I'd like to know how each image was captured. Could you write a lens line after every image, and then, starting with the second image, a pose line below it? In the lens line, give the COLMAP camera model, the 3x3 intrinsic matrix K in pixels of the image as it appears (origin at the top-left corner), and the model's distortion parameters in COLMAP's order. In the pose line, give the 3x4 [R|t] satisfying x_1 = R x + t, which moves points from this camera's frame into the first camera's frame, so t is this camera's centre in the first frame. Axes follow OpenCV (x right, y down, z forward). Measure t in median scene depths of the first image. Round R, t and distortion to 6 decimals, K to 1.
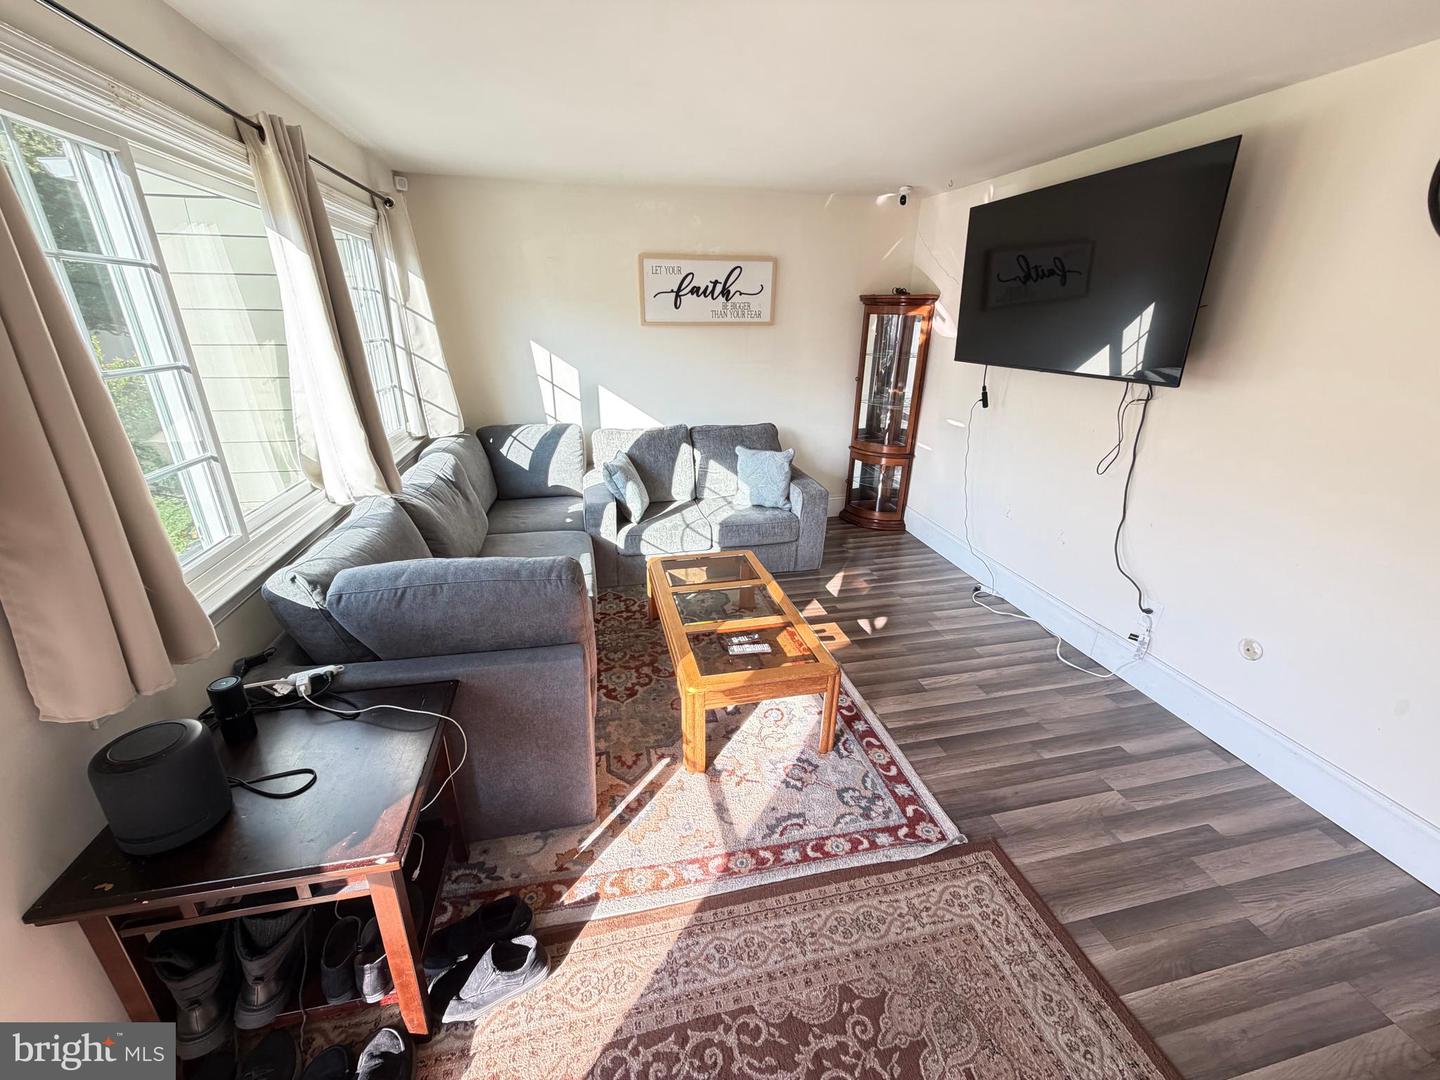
lens RADIAL K [[572.4, 0, 716.8], [0, 572.4, 534.8], [0, 0, 1]] dist [0.001140, 0.000043]
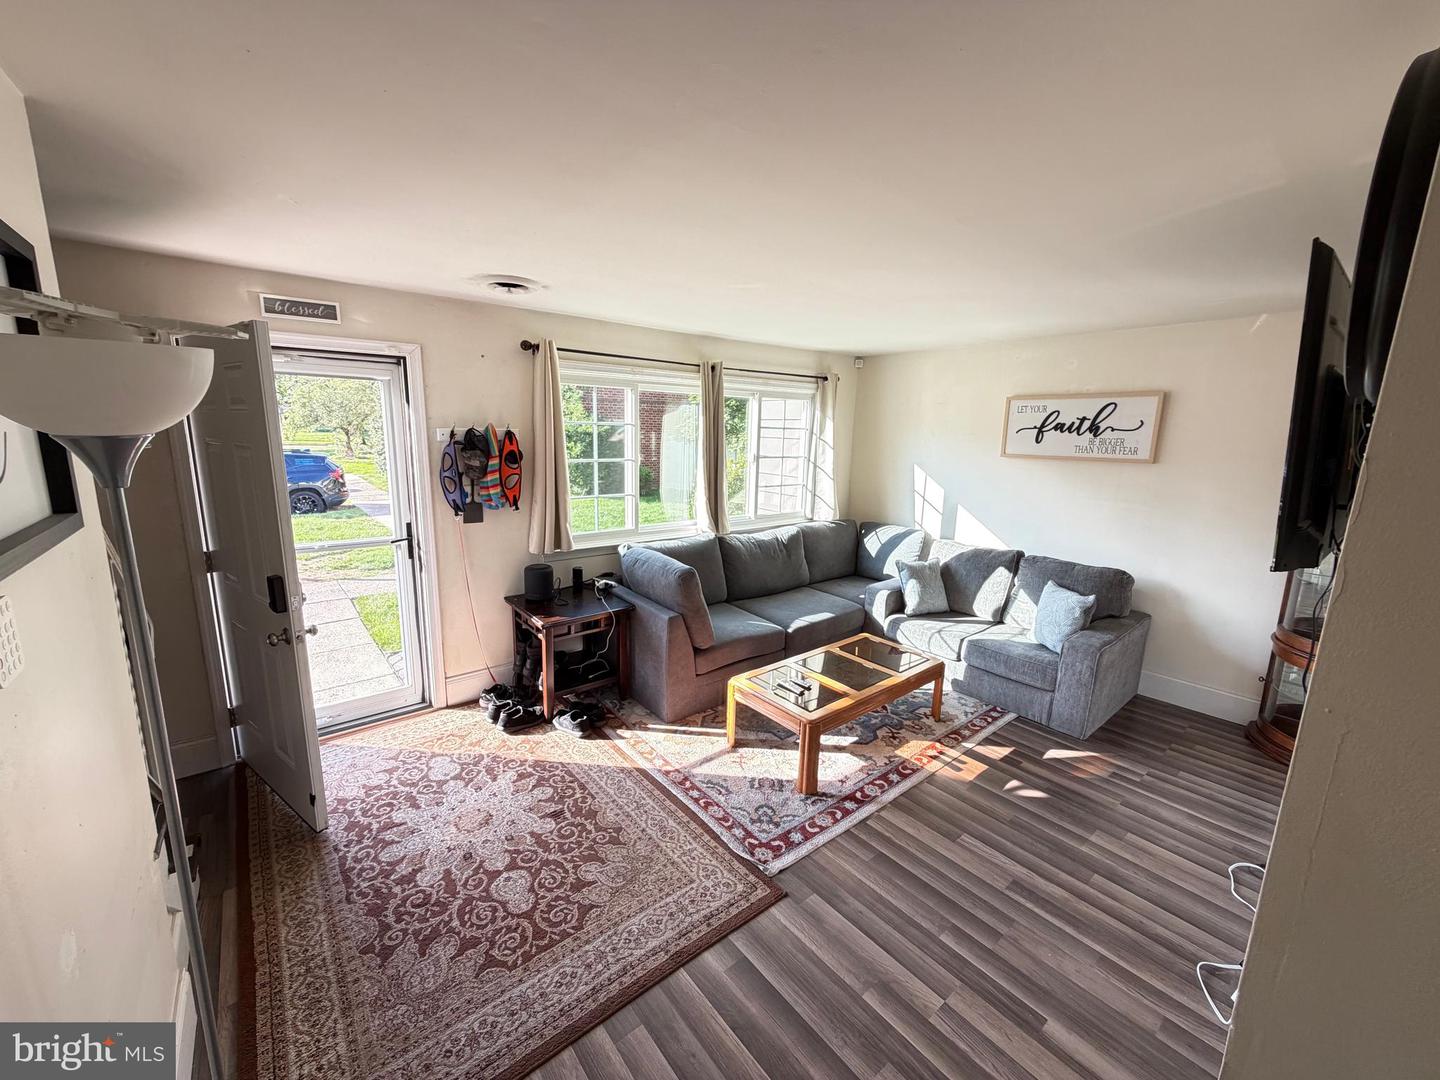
lens RADIAL K [[572.4, 0, 716.3], [0, 572.4, 539.3], [0, 0, 1]] dist [0.001140, 0.000043]
pose [[0.443995, 0.171569, -0.879450, 0.761778], [-0.339437, 0.940551, 0.012123, -0.054365], [0.829247, 0.293135, 0.475837, 0.085100]]
